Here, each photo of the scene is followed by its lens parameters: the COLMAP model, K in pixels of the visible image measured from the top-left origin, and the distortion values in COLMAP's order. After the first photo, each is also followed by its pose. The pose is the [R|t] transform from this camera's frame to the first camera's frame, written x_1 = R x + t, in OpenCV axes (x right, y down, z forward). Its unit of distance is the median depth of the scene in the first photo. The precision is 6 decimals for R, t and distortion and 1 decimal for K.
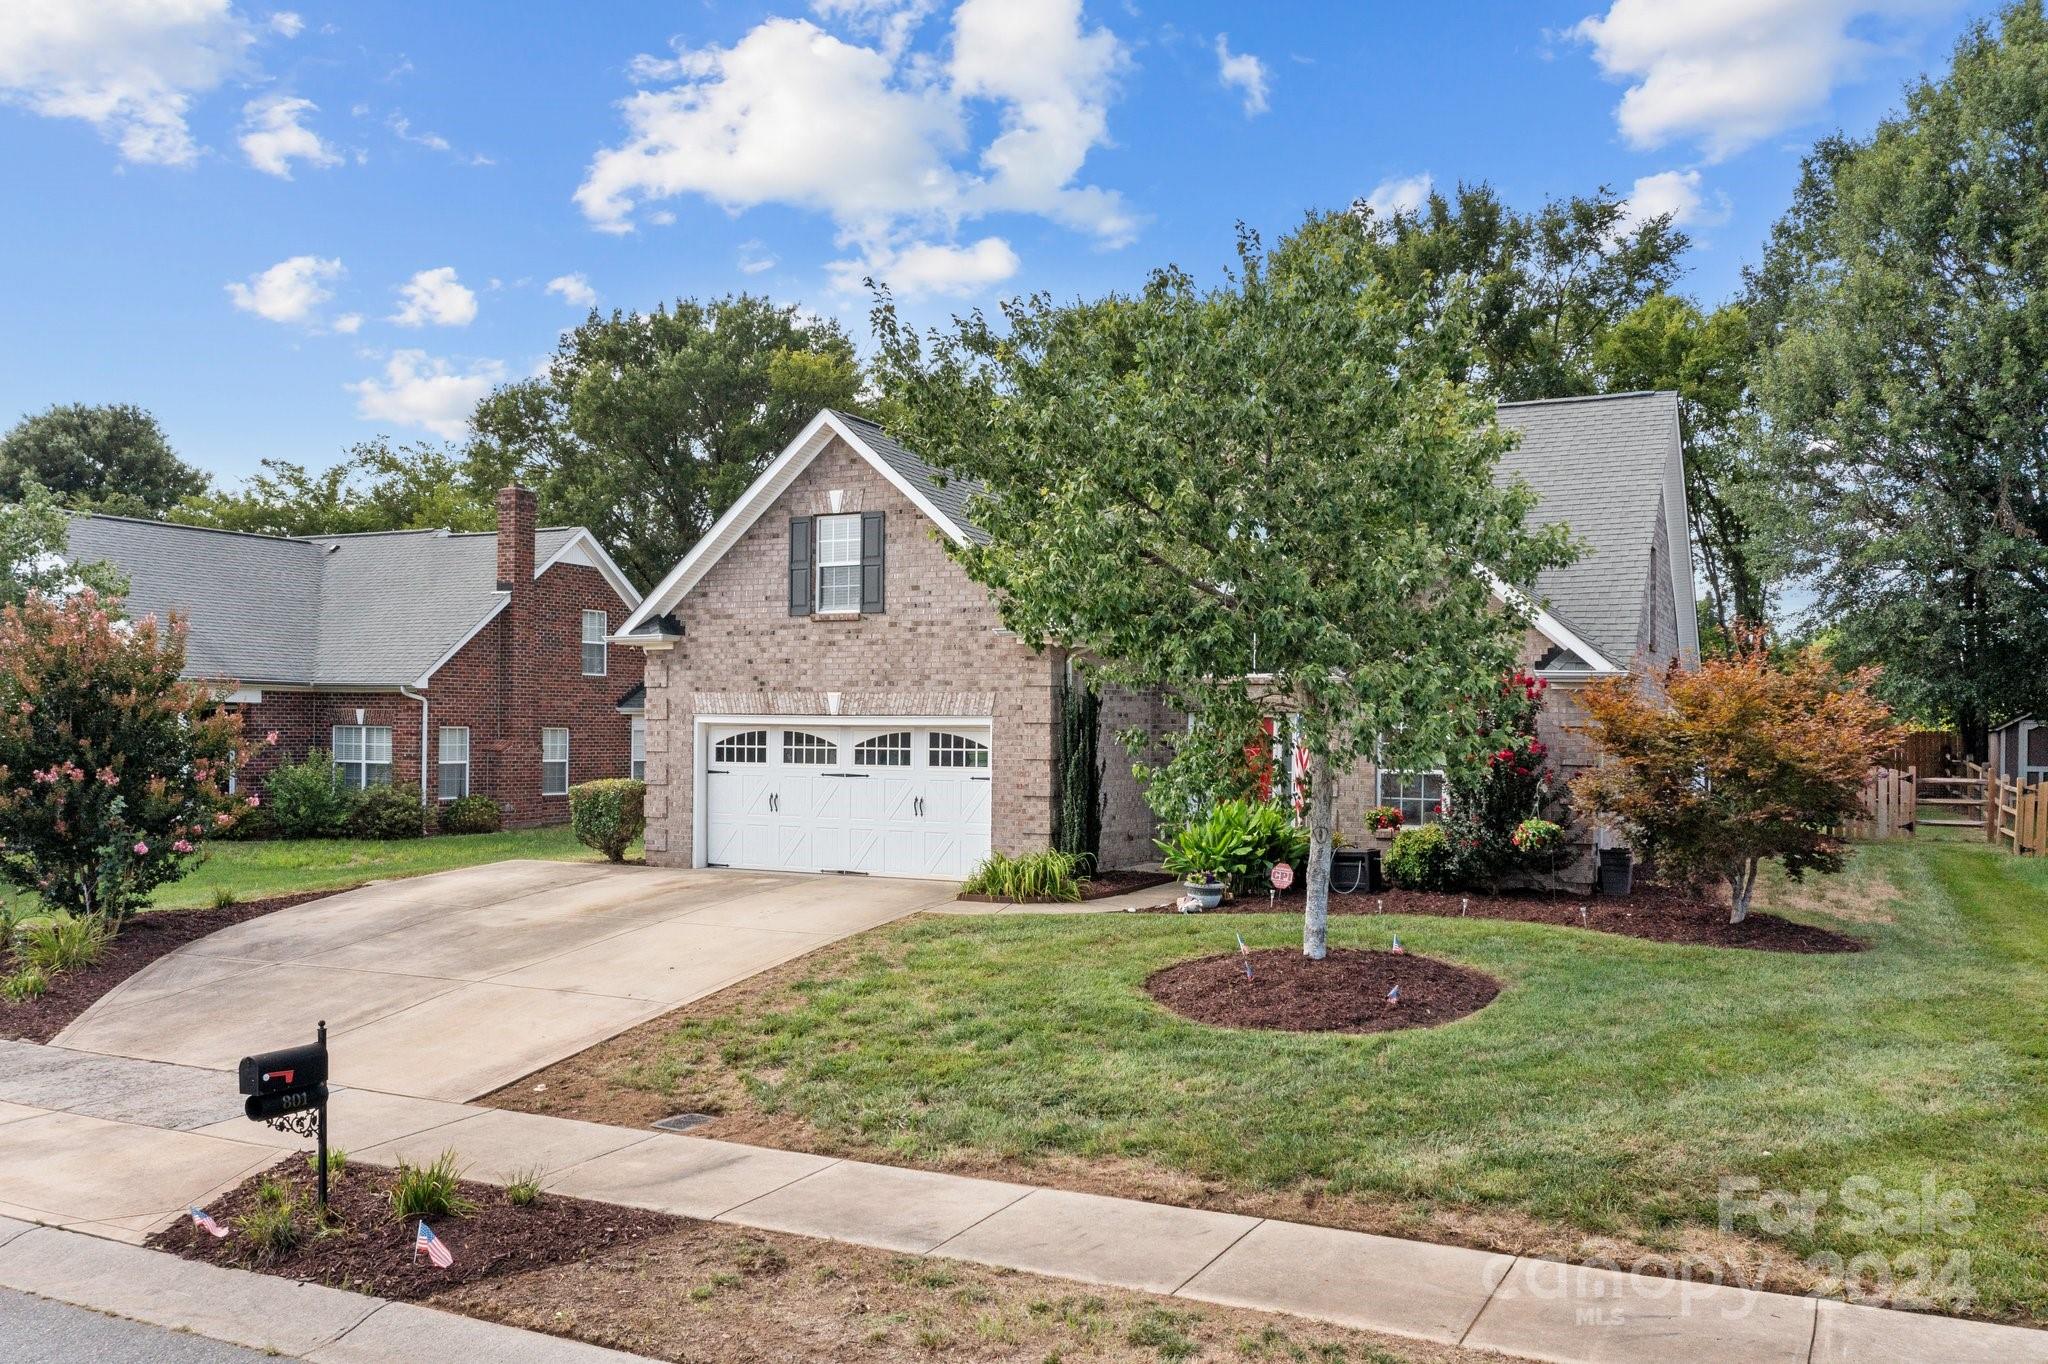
lens RADIAL K [[1670.8, 0, 1024.2], [0, 1670.8, 717.8], [0, 0, 1]] dist [0.004263, 0.003252]
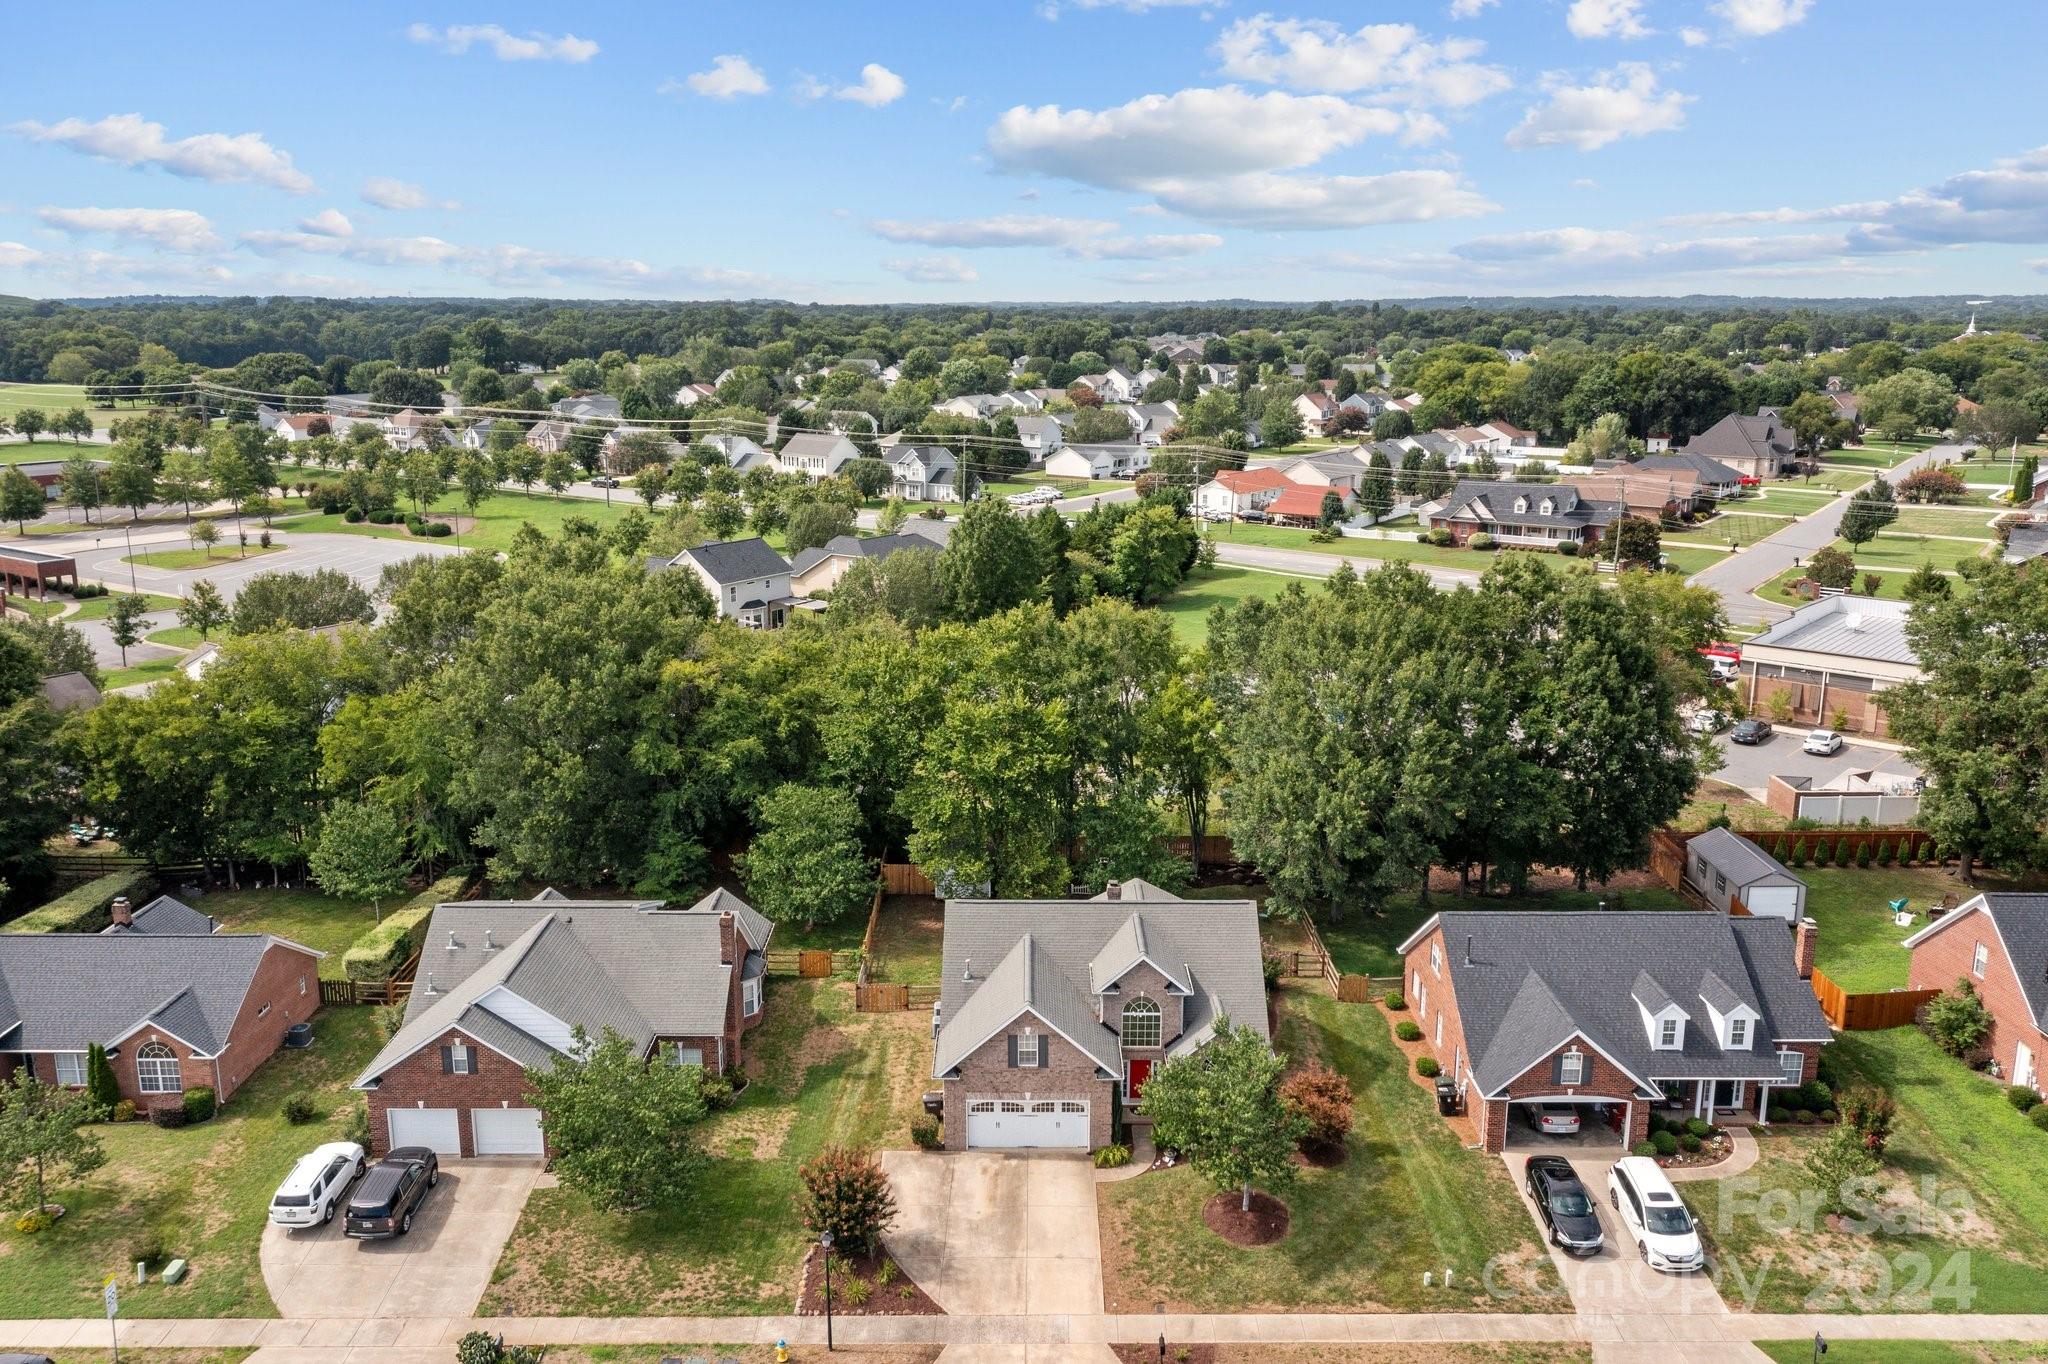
lens RADIAL K [[1673.9, 0, 1023.3], [0, 1673.9, 667.9], [0, 0, 1]] dist [0.002009, 0.012262]
pose [[0.889927, -0.107065, 0.443358, -1.321459], [0.000801, 0.972424, 0.233218, -1.401333], [-0.456101, -0.207192, 0.865473, -1.342716]]
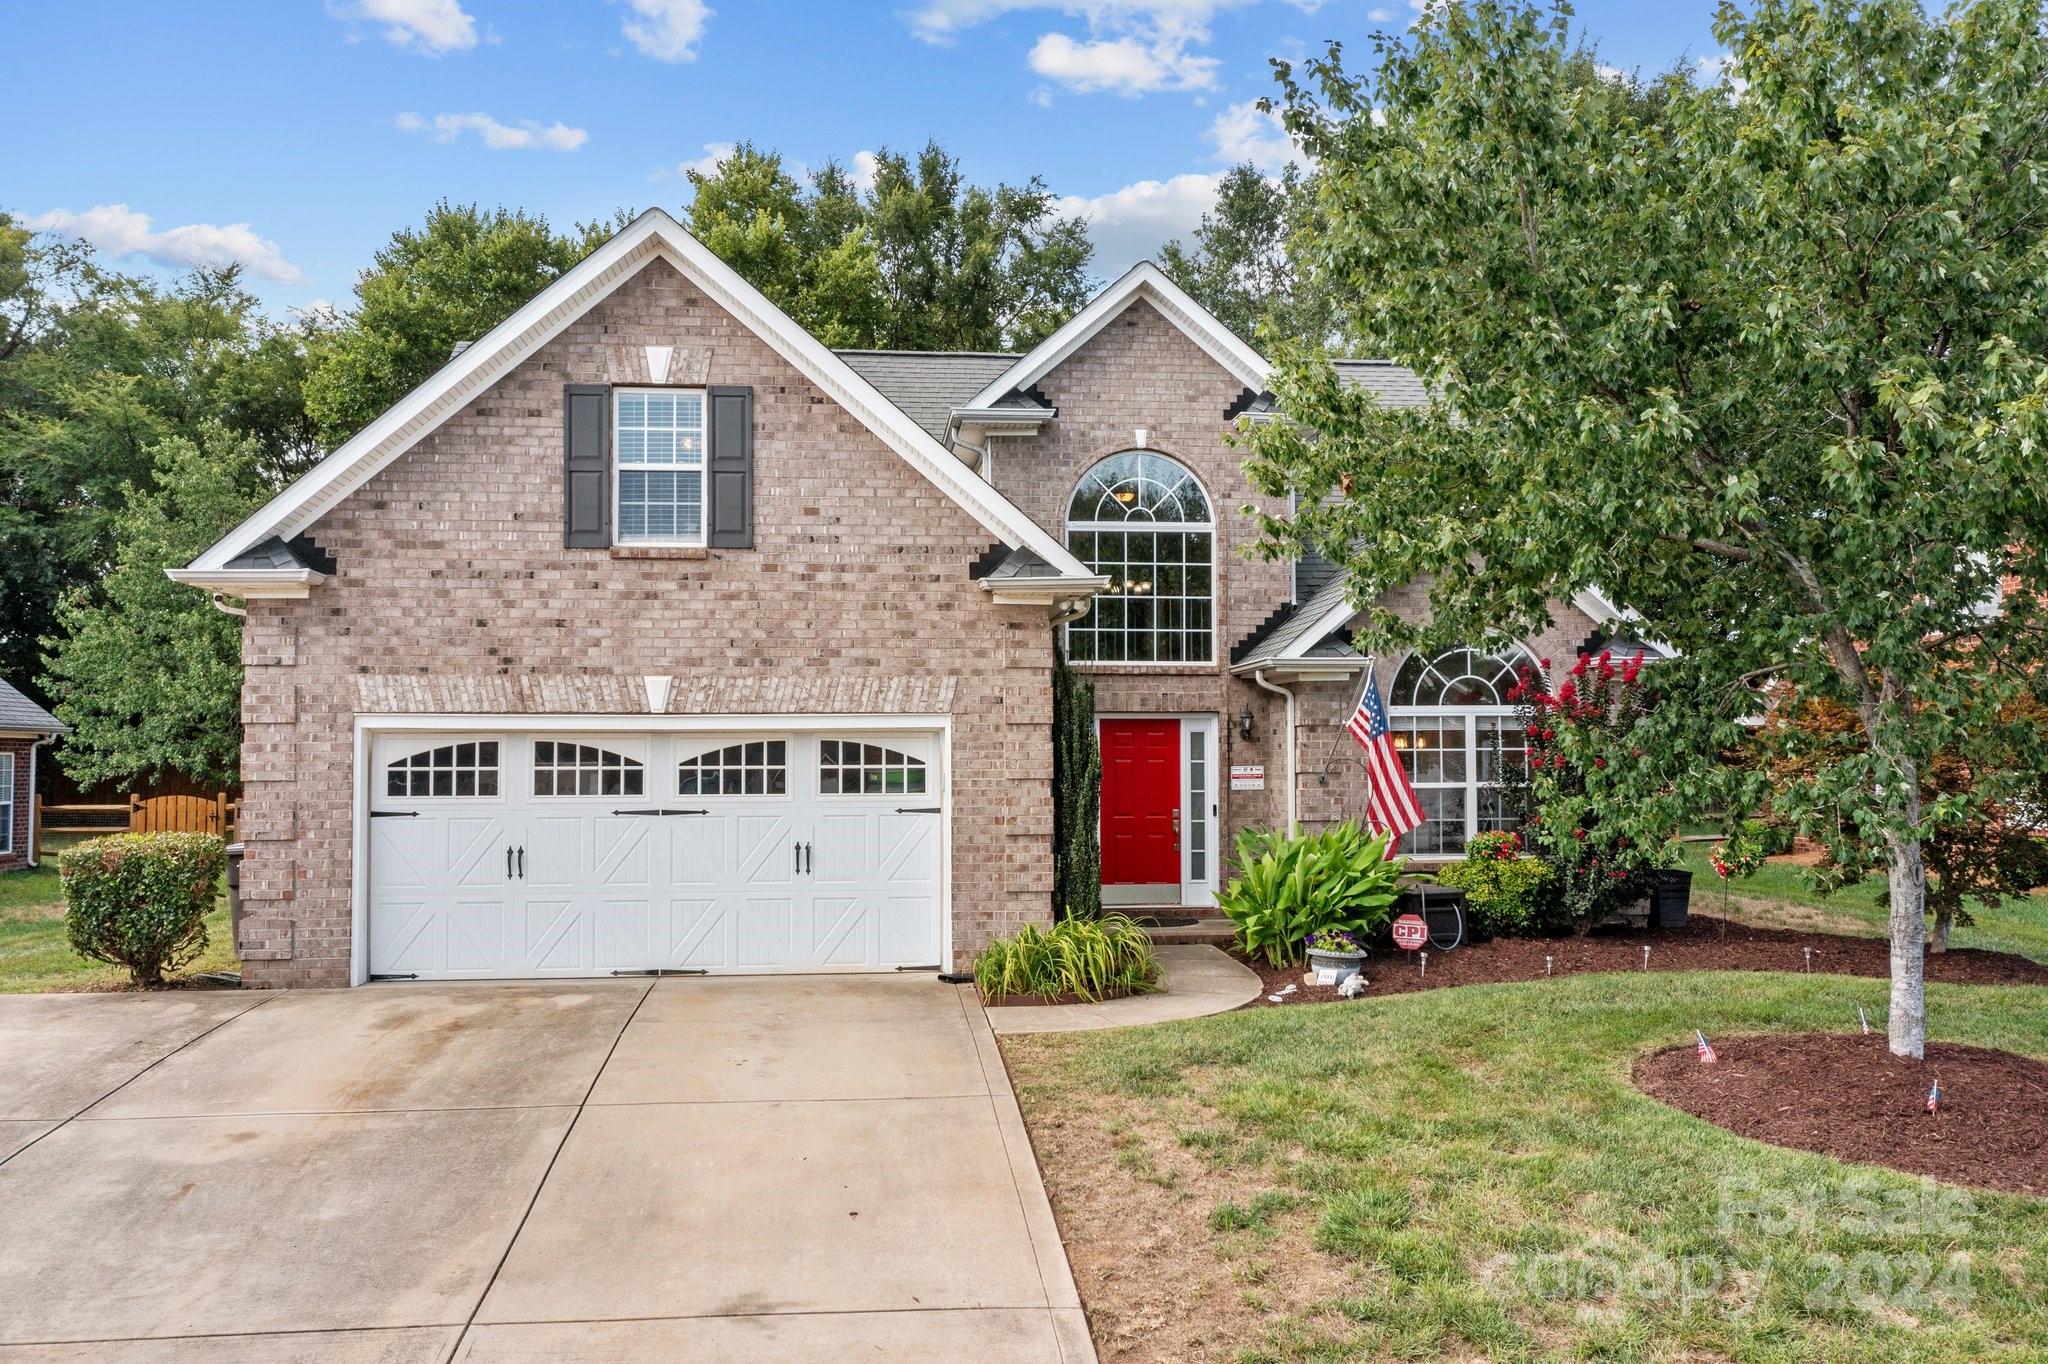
lens RADIAL K [[1673.9, 0, 1023.3], [0, 1673.9, 667.9], [0, 0, 1]] dist [0.002009, 0.012262]
pose [[0.837486, 0.014320, 0.546272, -0.334415], [0.006832, 0.999304, -0.036670, 0.005018], [-0.546417, 0.034443, 0.836805, 0.417915]]
